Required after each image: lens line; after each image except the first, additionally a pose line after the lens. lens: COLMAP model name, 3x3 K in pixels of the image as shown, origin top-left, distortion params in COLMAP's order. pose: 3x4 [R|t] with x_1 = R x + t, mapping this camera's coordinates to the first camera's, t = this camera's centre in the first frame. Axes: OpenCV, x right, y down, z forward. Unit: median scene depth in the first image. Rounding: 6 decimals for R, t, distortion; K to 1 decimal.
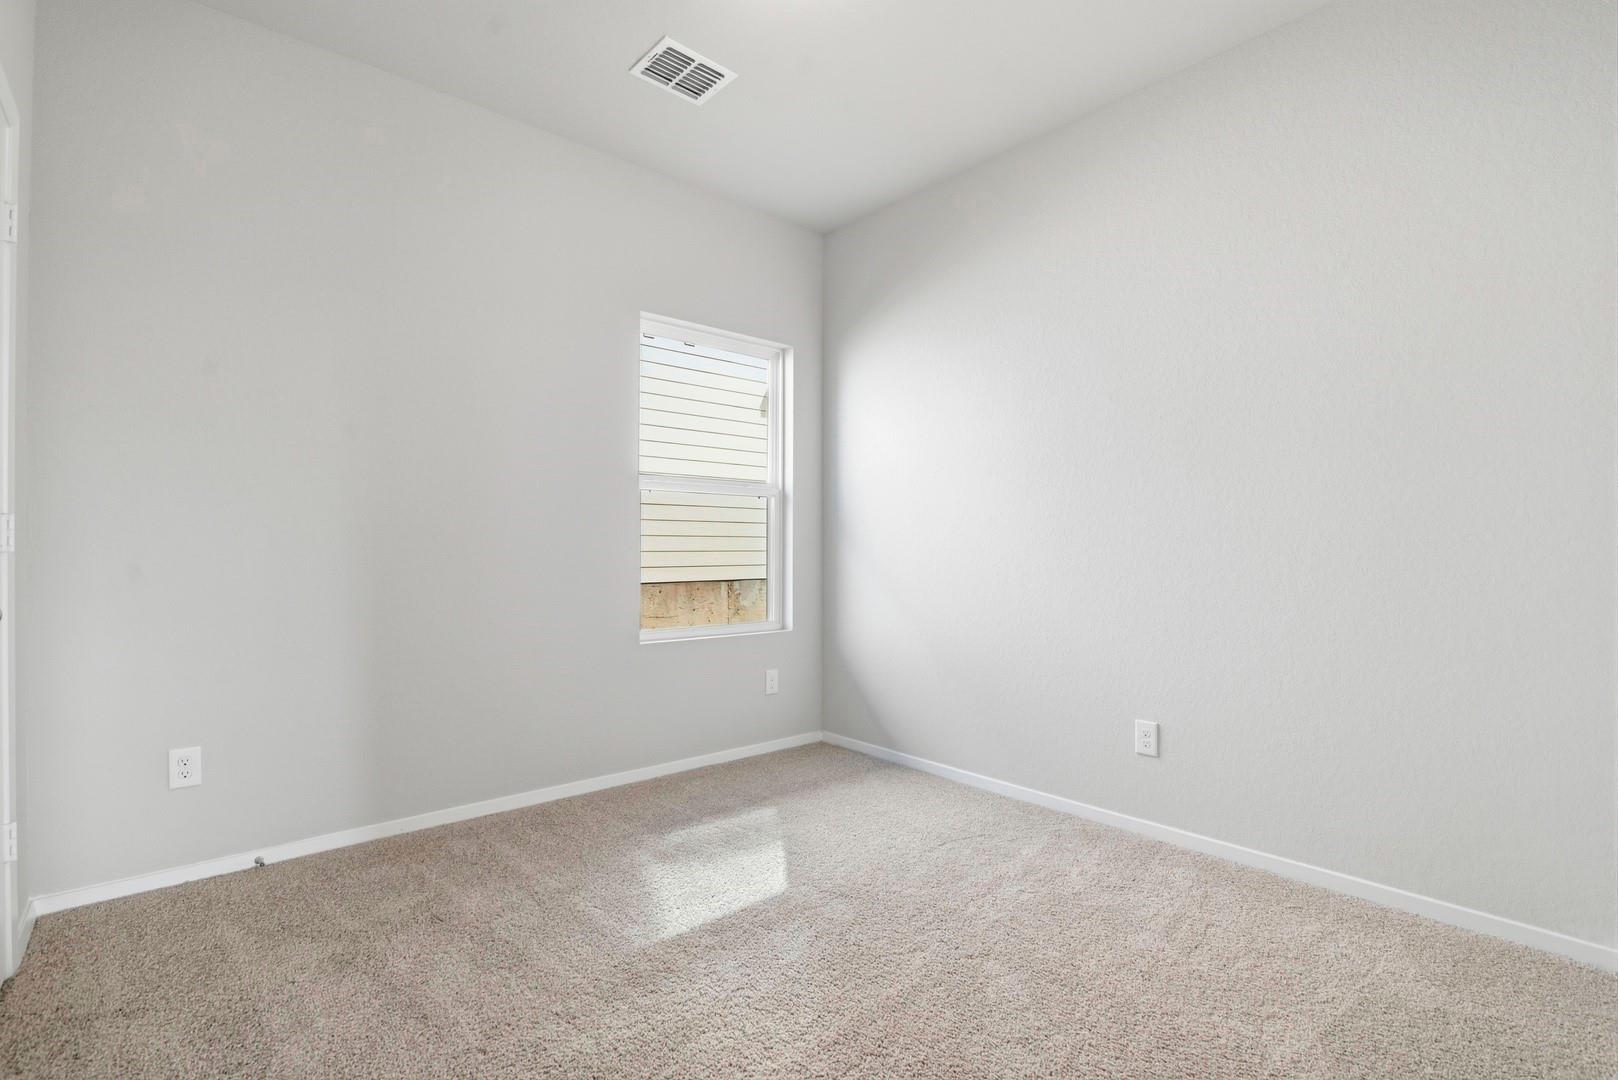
lens RADIAL K [[746.4, 0, 805.0], [0, 746.4, 542.3], [0, 0, 1]] dist [-0.015003, 0.001148]
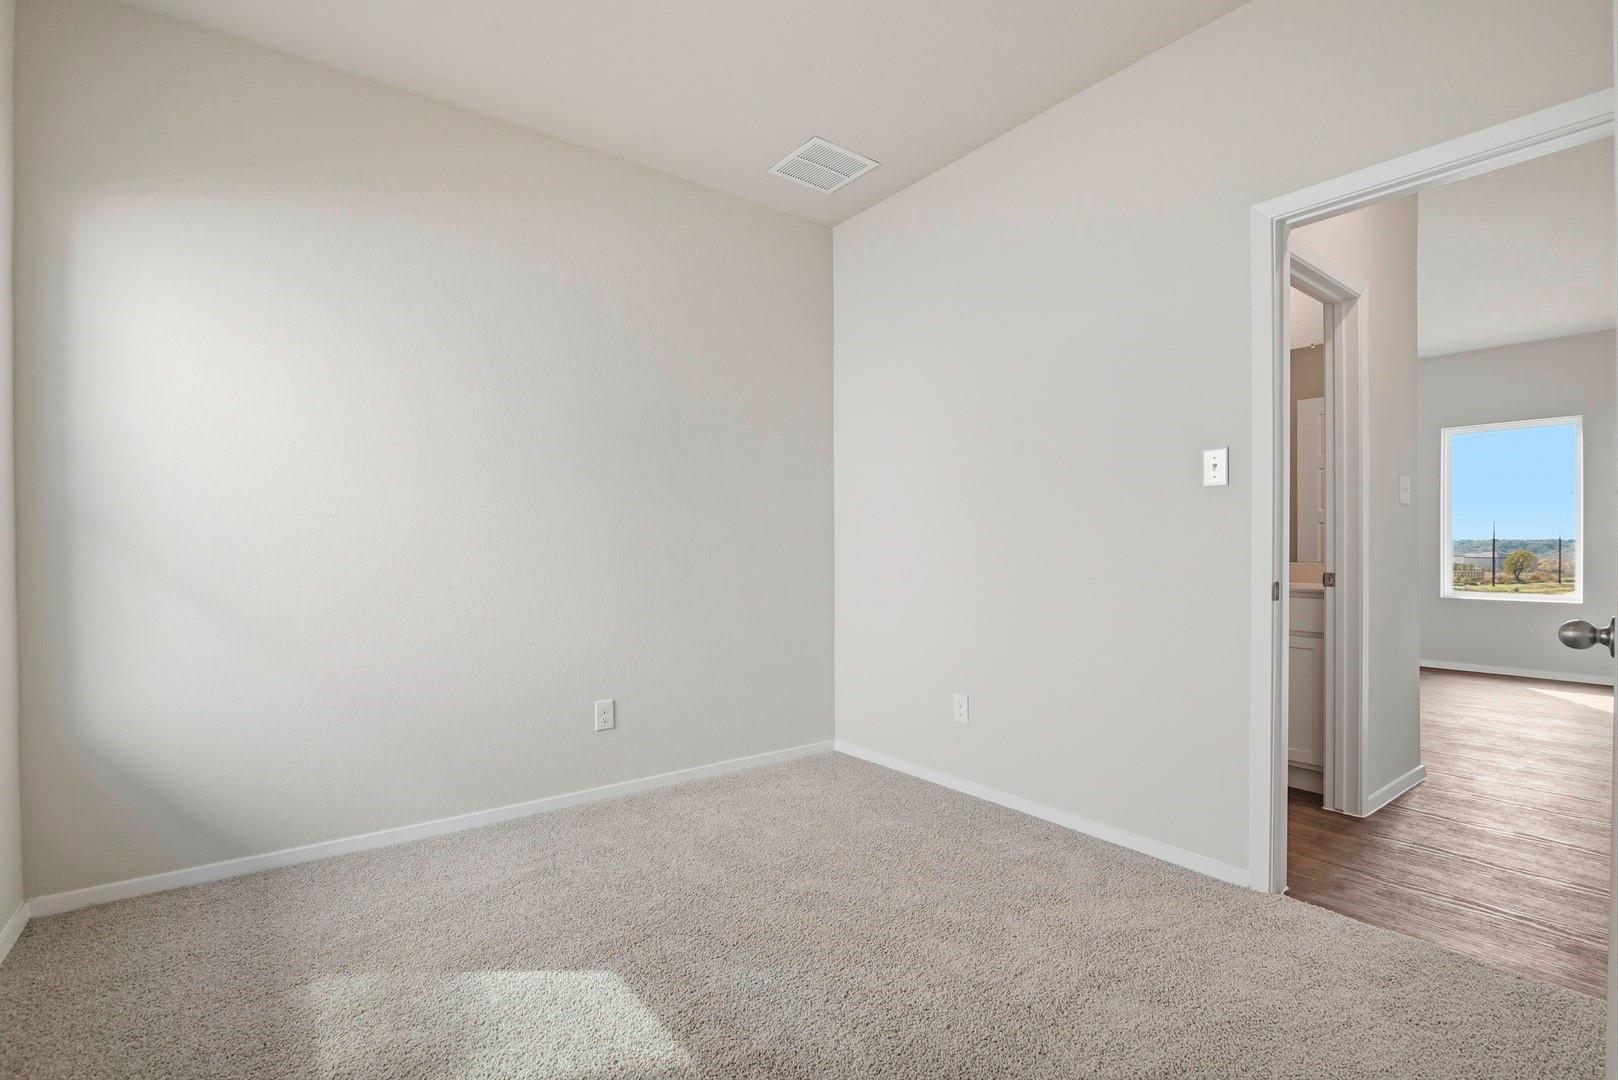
lens RADIAL K [[746.4, 0, 804.1], [0, 746.4, 542.8], [0, 0, 1]] dist [-0.015003, 0.001148]
pose [[0.057926, 0.008411, 0.998285, -0.684438], [-0.009695, 0.999922, -0.007862, -0.000173], [-0.998274, -0.009223, 0.058003, 0.618661]]
